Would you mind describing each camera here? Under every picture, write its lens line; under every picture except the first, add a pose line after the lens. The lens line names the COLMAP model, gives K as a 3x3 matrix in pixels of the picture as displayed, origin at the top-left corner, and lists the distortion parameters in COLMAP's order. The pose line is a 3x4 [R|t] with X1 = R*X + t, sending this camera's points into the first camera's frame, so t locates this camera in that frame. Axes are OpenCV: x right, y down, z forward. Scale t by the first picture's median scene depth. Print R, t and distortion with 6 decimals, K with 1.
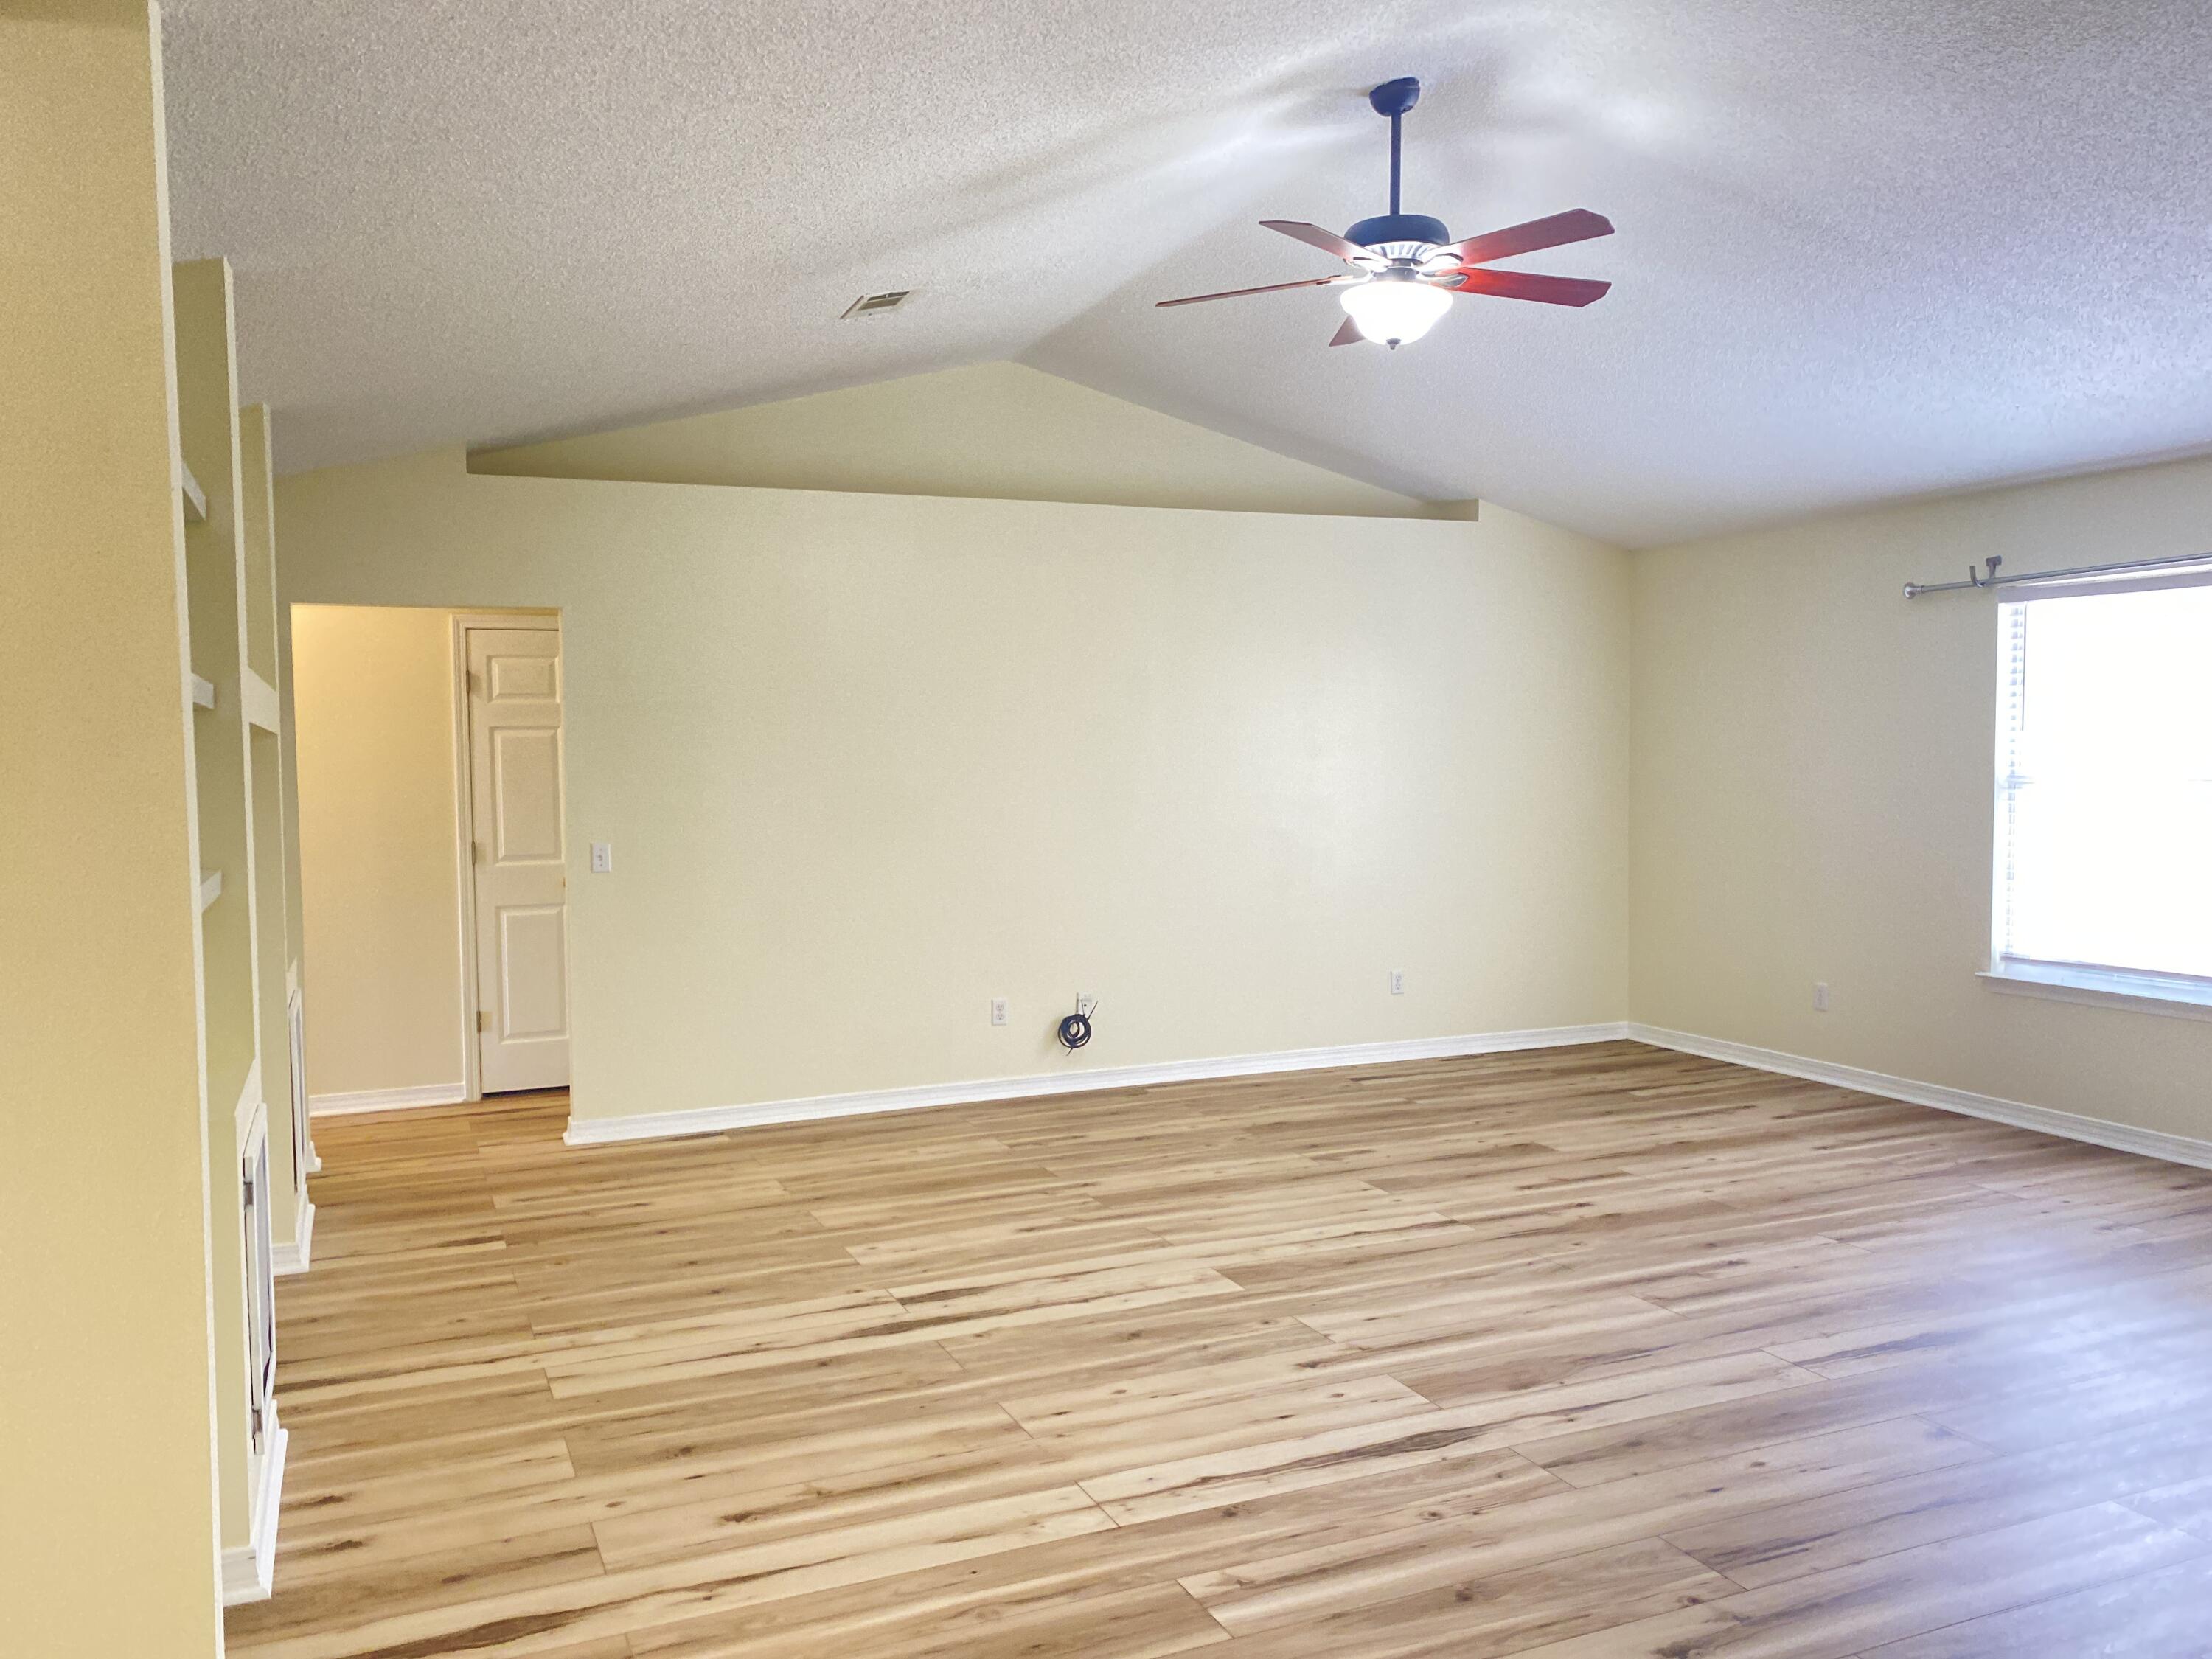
lens RADIAL K [[1671.5, 0, 1096.8], [0, 1671.5, 817.4], [0, 0, 1]] dist [0.029472, -0.026216]
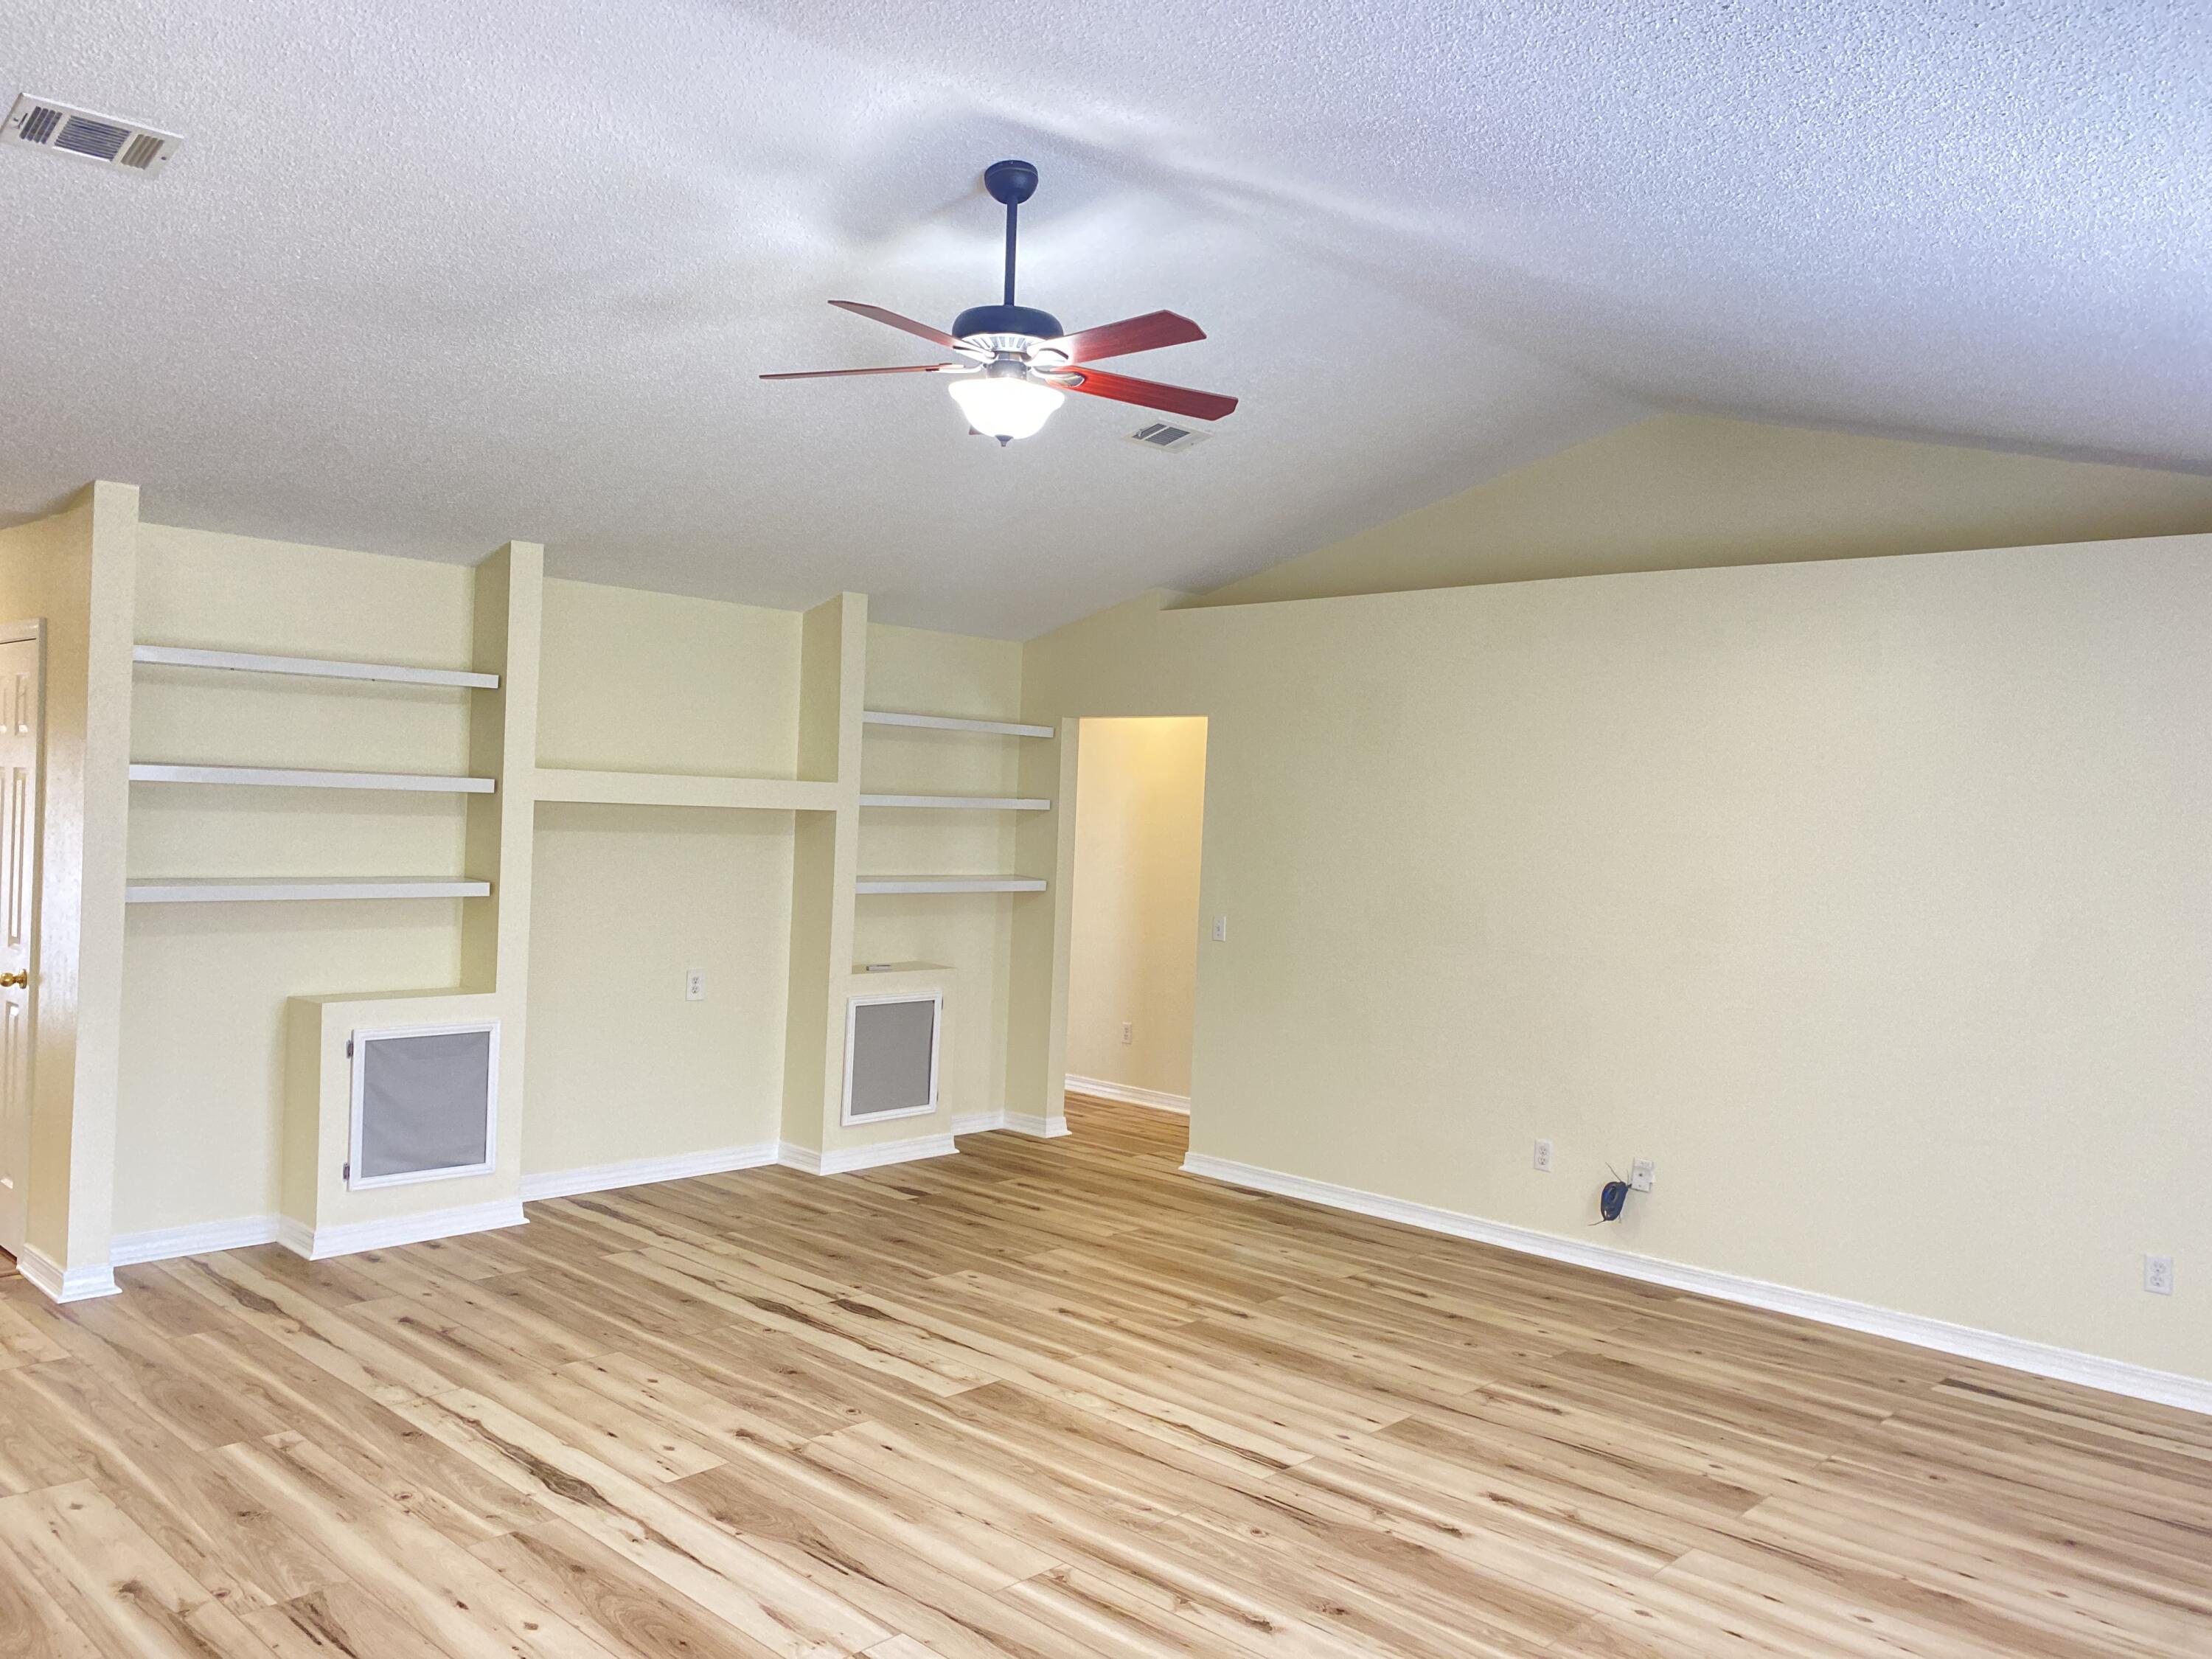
lens RADIAL K [[1671.5, 0, 1115.9], [0, 1671.5, 816.6], [0, 0, 1]] dist [0.029472, -0.026216]
pose [[0.407745, 0.036962, -0.912348, 0.999144], [-0.080851, 0.996717, 0.004246, -0.073293], [0.909510, 0.072033, 0.409394, 0.637198]]
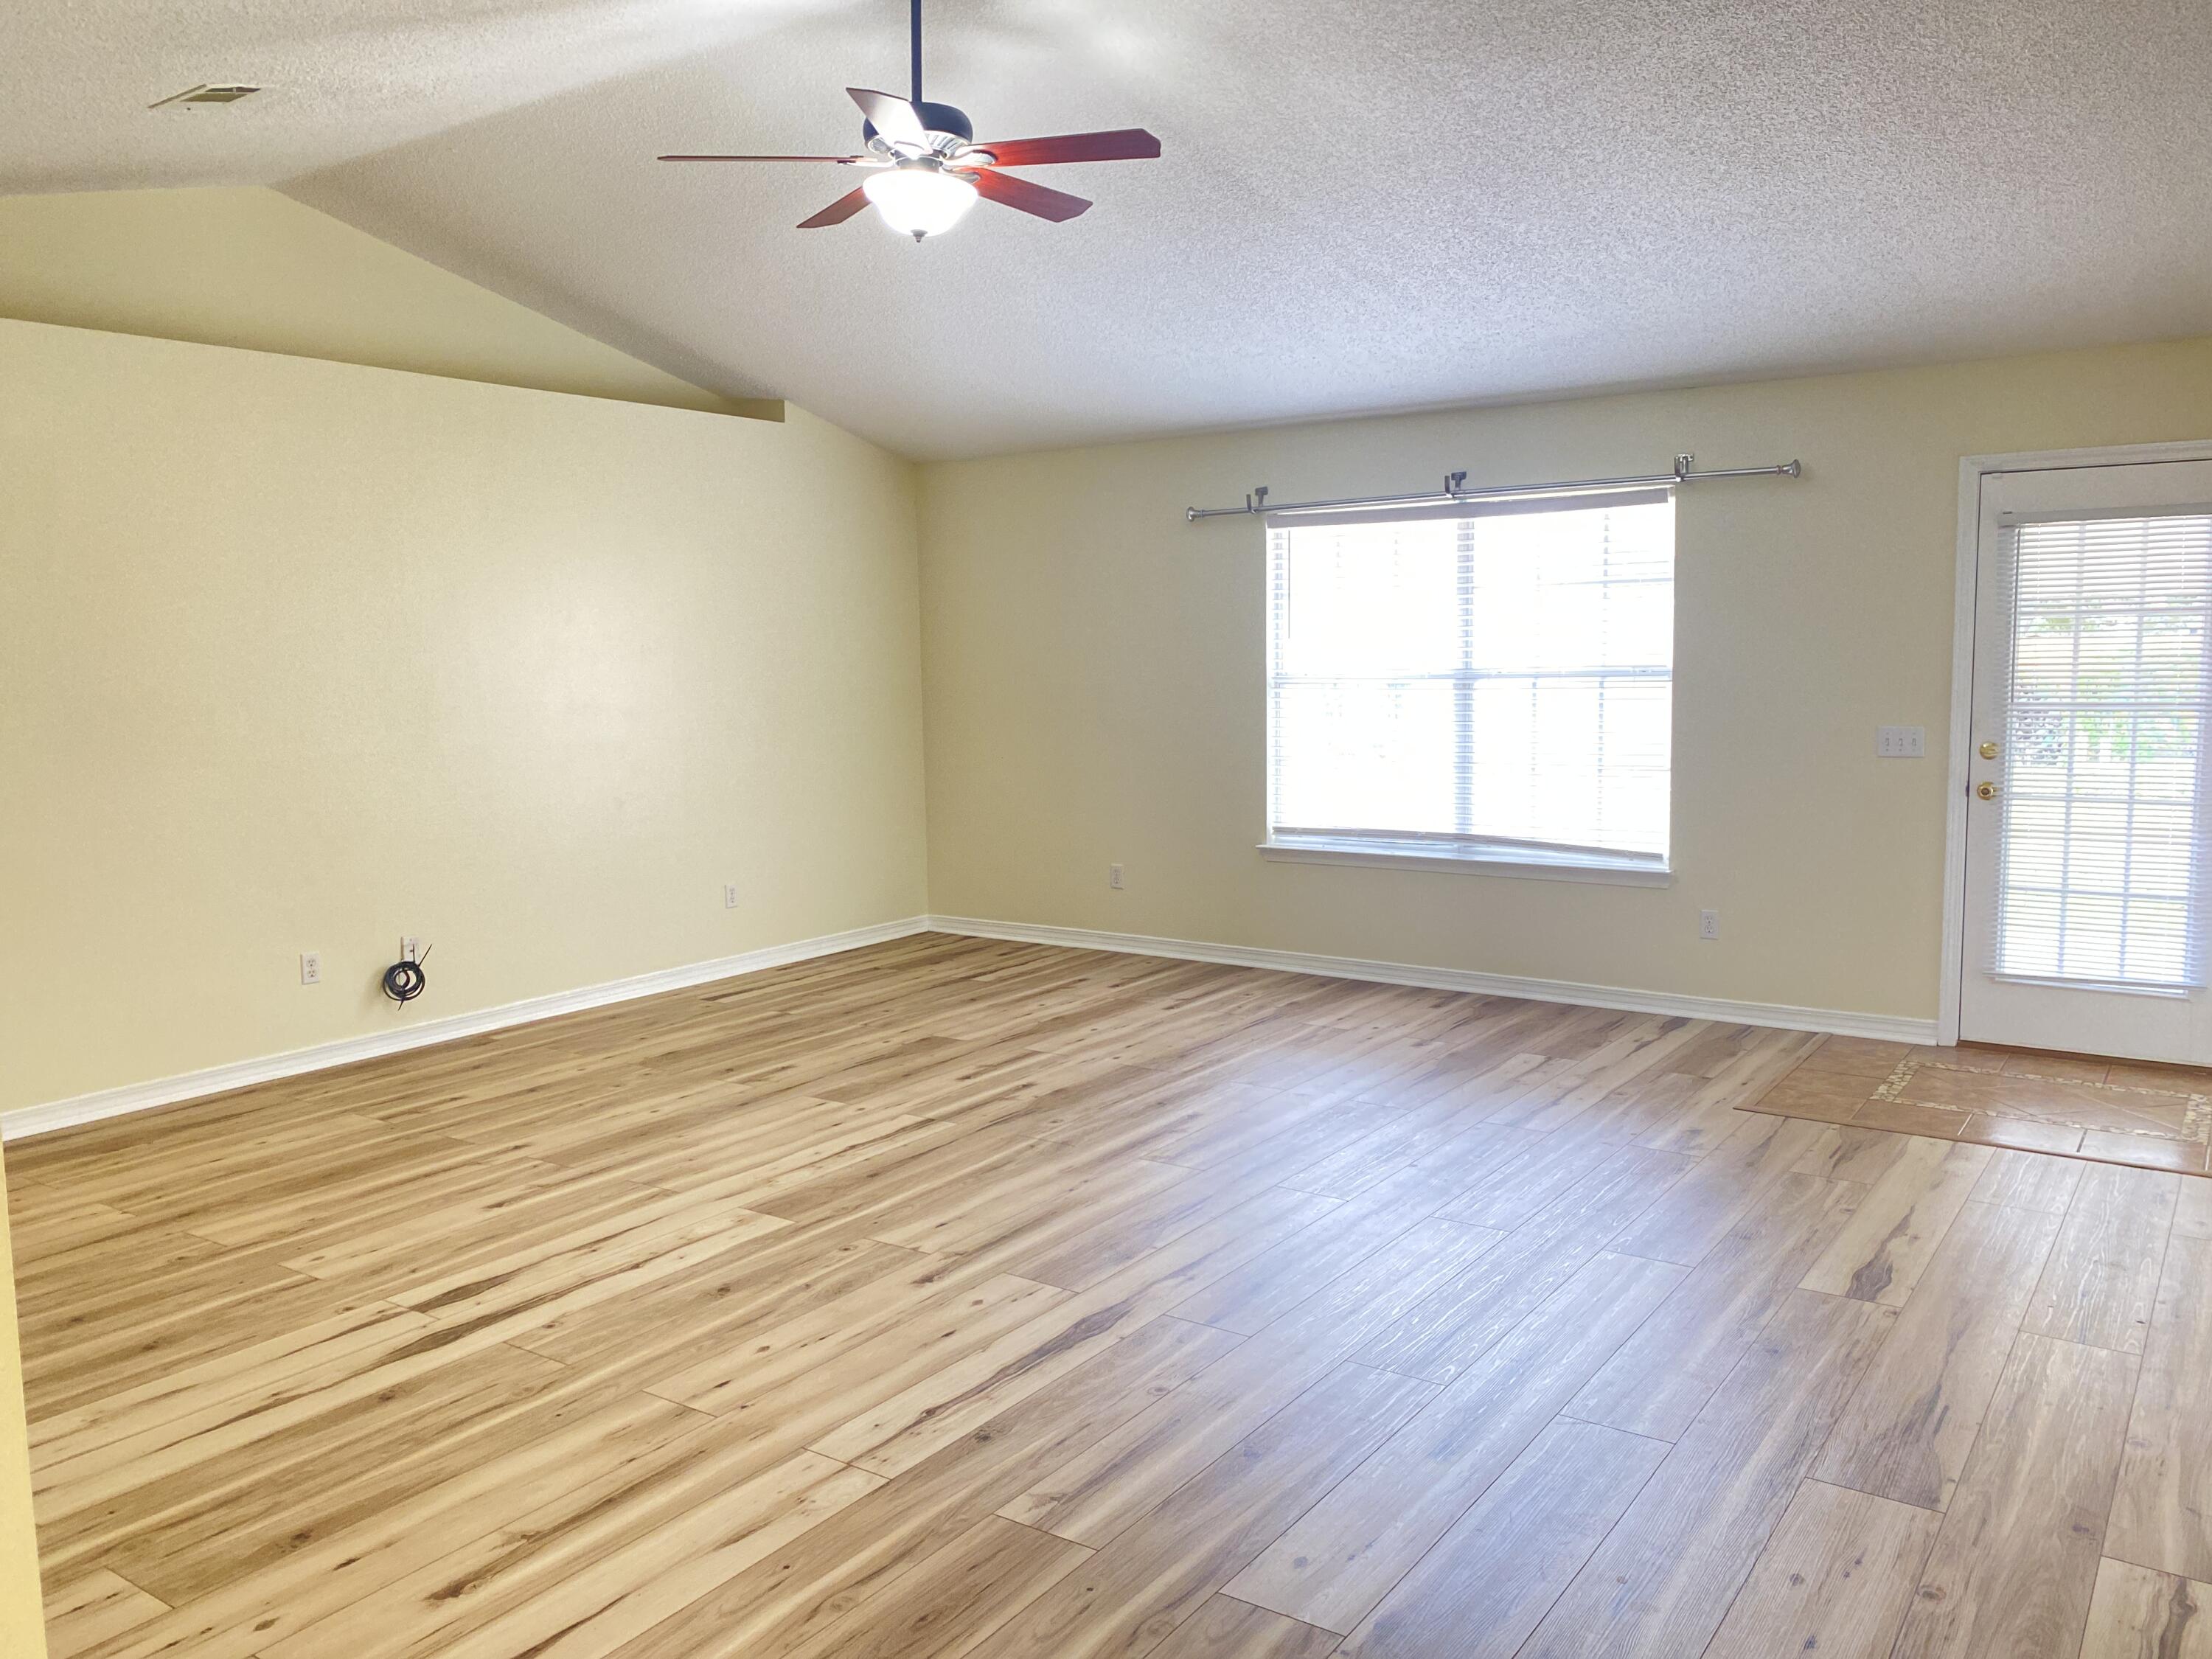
lens RADIAL K [[1671.5, 0, 1098.4], [0, 1671.5, 805.1], [0, 0, 1]] dist [0.029472, -0.026216]
pose [[0.851623, -0.052232, 0.521546, -0.242775], [0.027194, 0.998085, 0.055552, -0.003975], [-0.523449, -0.033127, 0.851413, 0.098510]]
